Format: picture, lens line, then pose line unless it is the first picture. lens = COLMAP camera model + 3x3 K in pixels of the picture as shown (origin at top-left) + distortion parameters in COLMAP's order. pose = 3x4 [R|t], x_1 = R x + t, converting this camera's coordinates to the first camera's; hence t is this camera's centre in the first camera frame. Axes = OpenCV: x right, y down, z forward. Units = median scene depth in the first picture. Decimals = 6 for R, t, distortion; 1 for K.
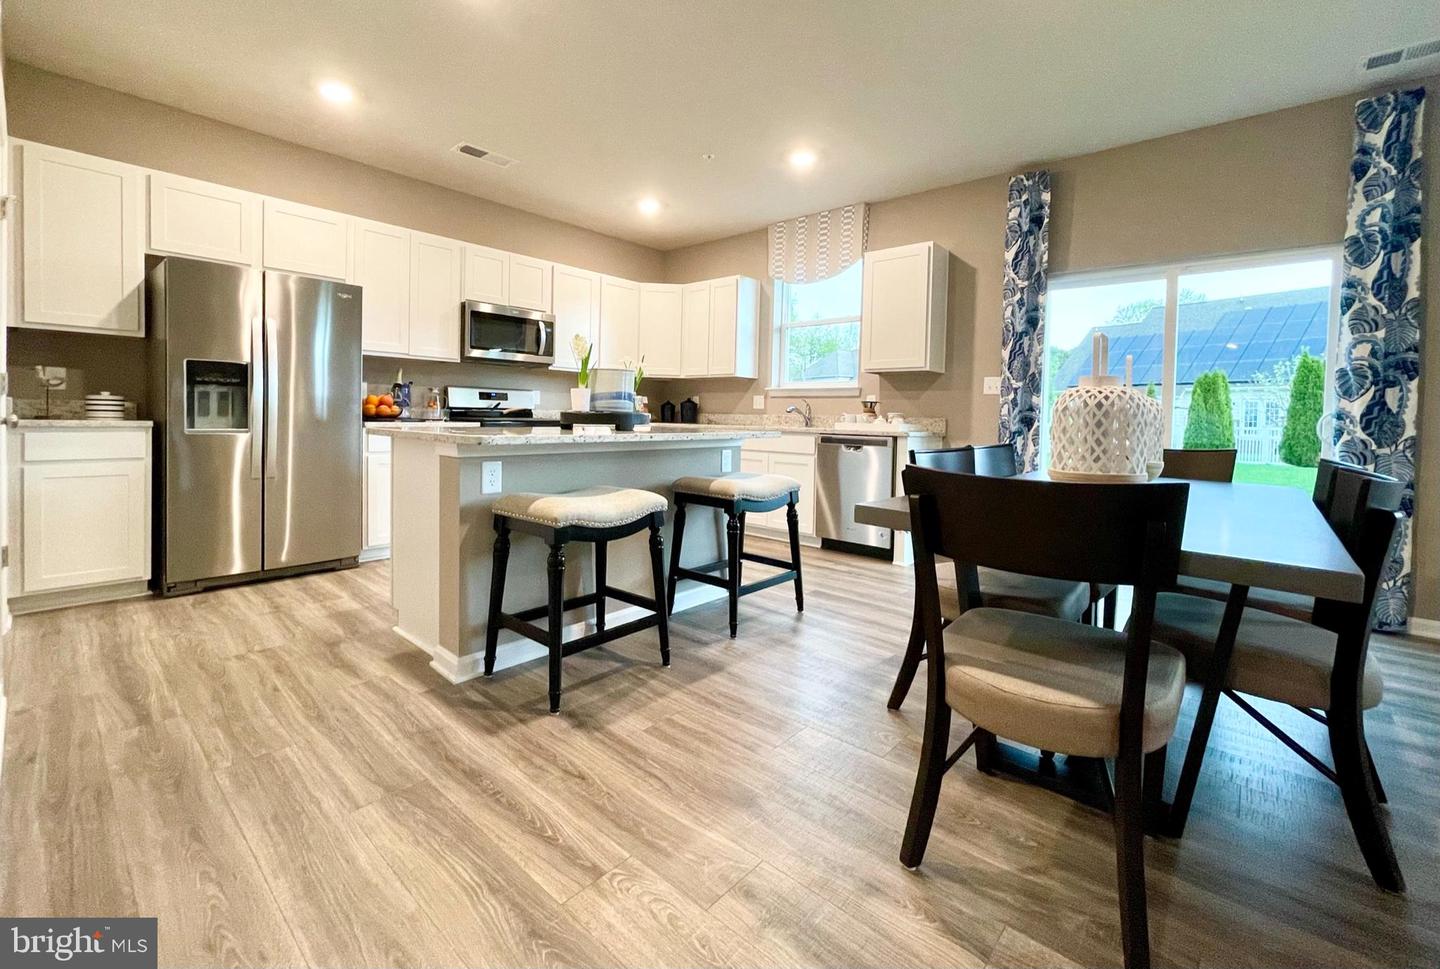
lens RADIAL K [[615.1, 0, 720.4], [0, 615.1, 430.4], [0, 0, 1]] dist [-0.002927, 0.000140]
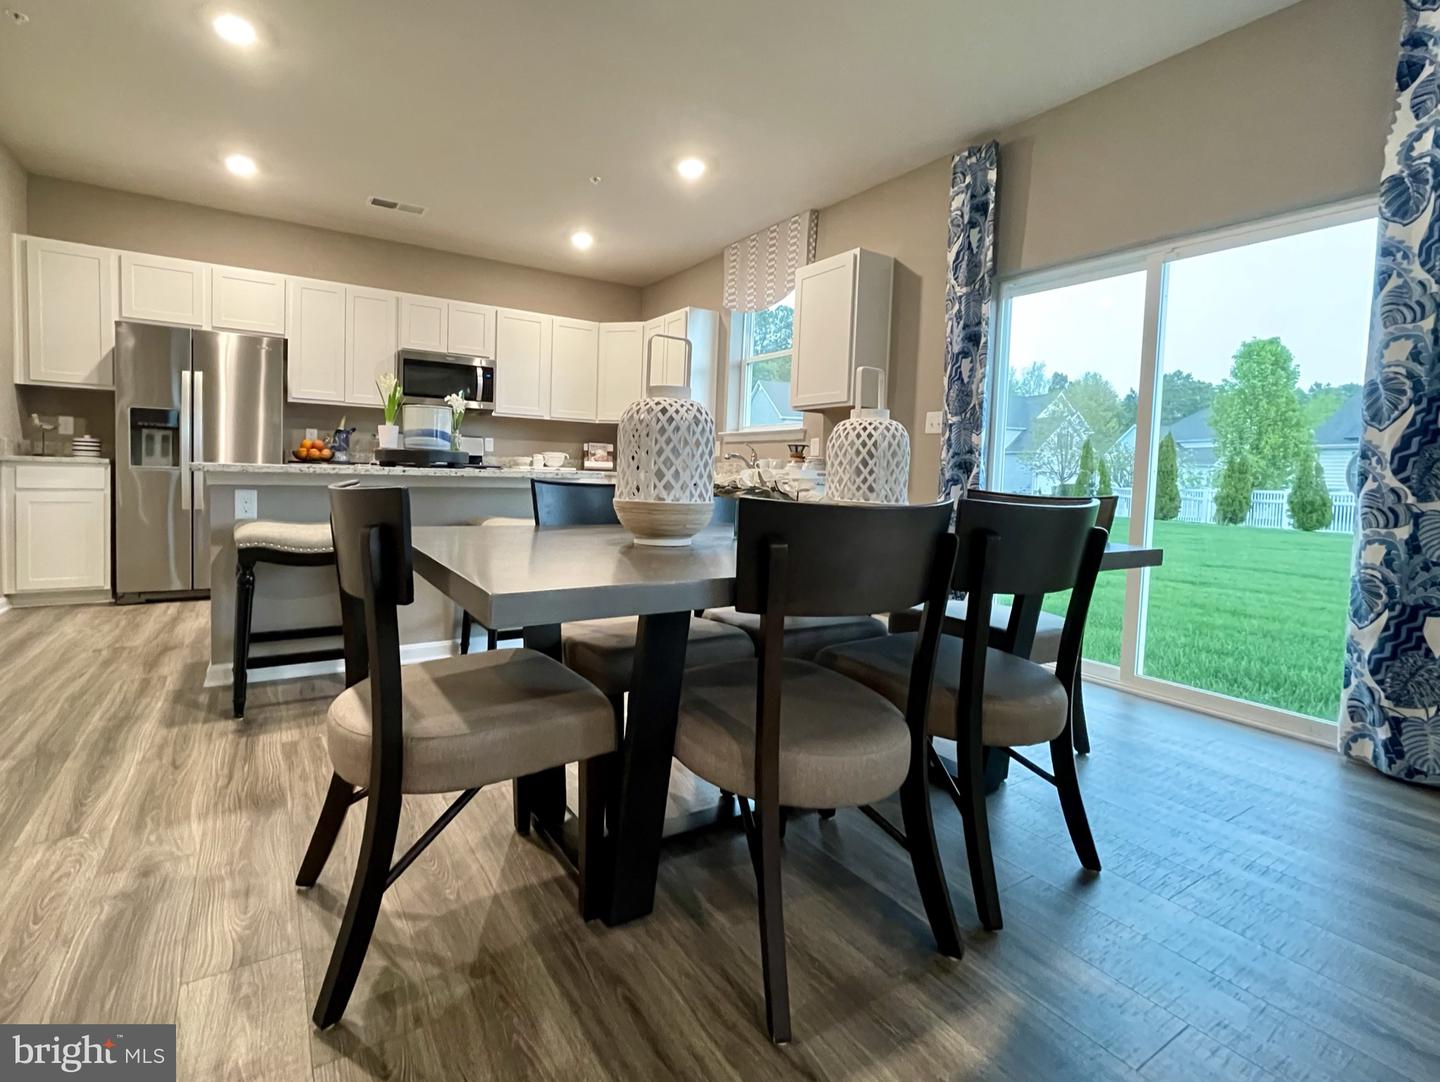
lens RADIAL K [[675.5, 0, 648.2], [0, 675.5, 502.3], [0, 0, 1]] dist [-0.001612, -0.000456]
pose [[0.949302, 0.021194, -0.313650, 0.512107], [-0.016647, 0.999714, 0.017171, 0.030508], [0.313924, -0.011079, 0.949383, 0.068463]]
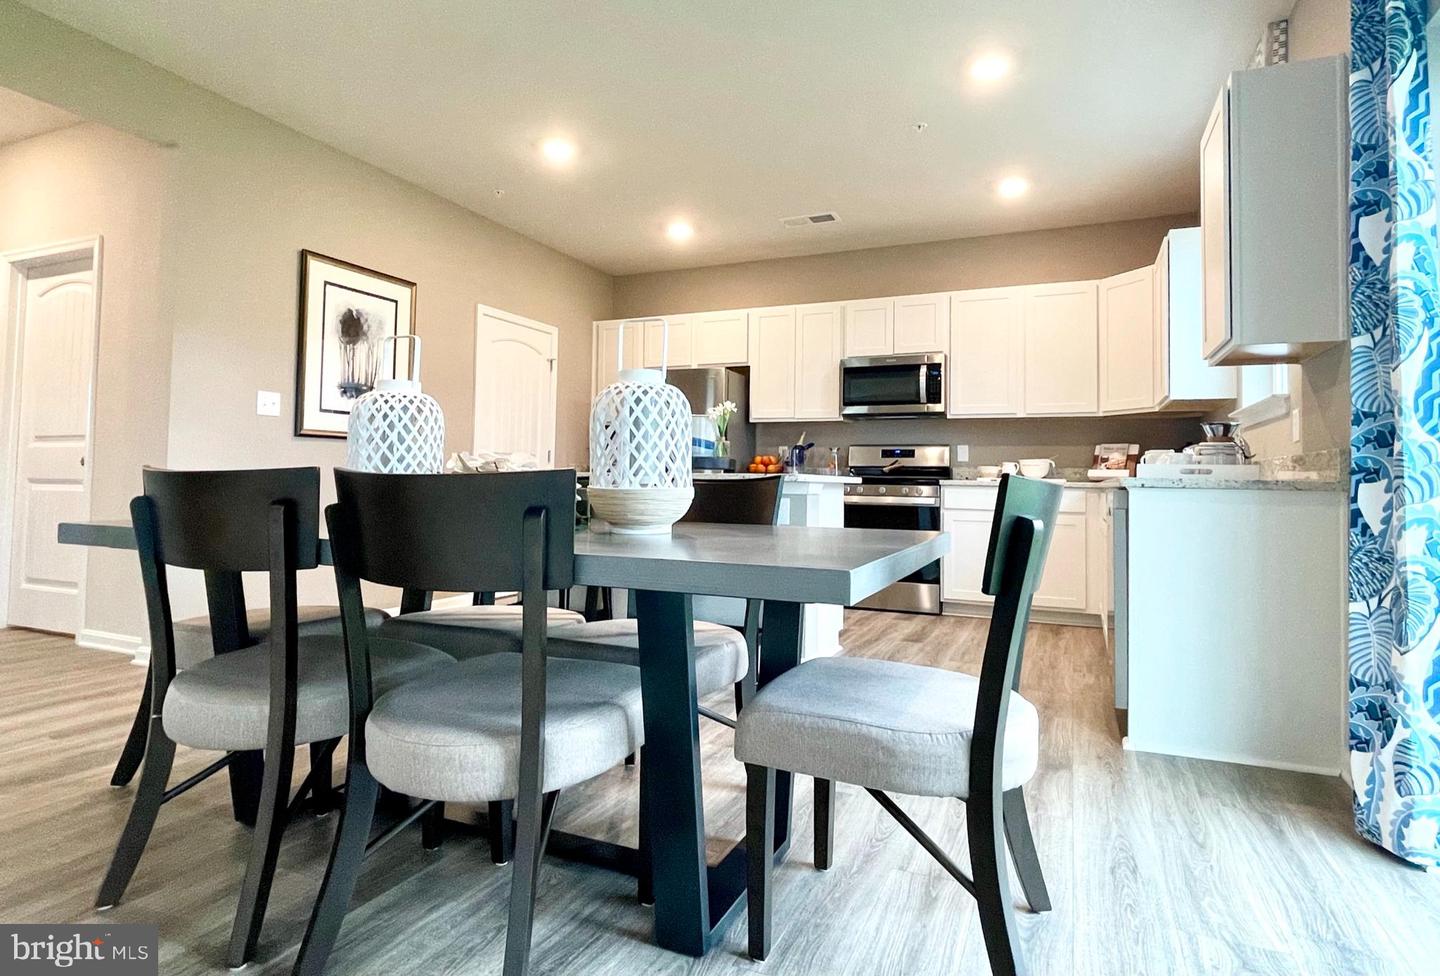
lens RADIAL K [[792.2, 0, 710.1], [0, 792.2, 446.6], [0, 0, 1]] dist [0.007958, -0.002576]
pose [[0.289144, -0.061094, -0.955334, 1.104928], [-0.032204, 0.996776, -0.073491, 0.048471], [0.956744, 0.052015, 0.286245, 0.640320]]
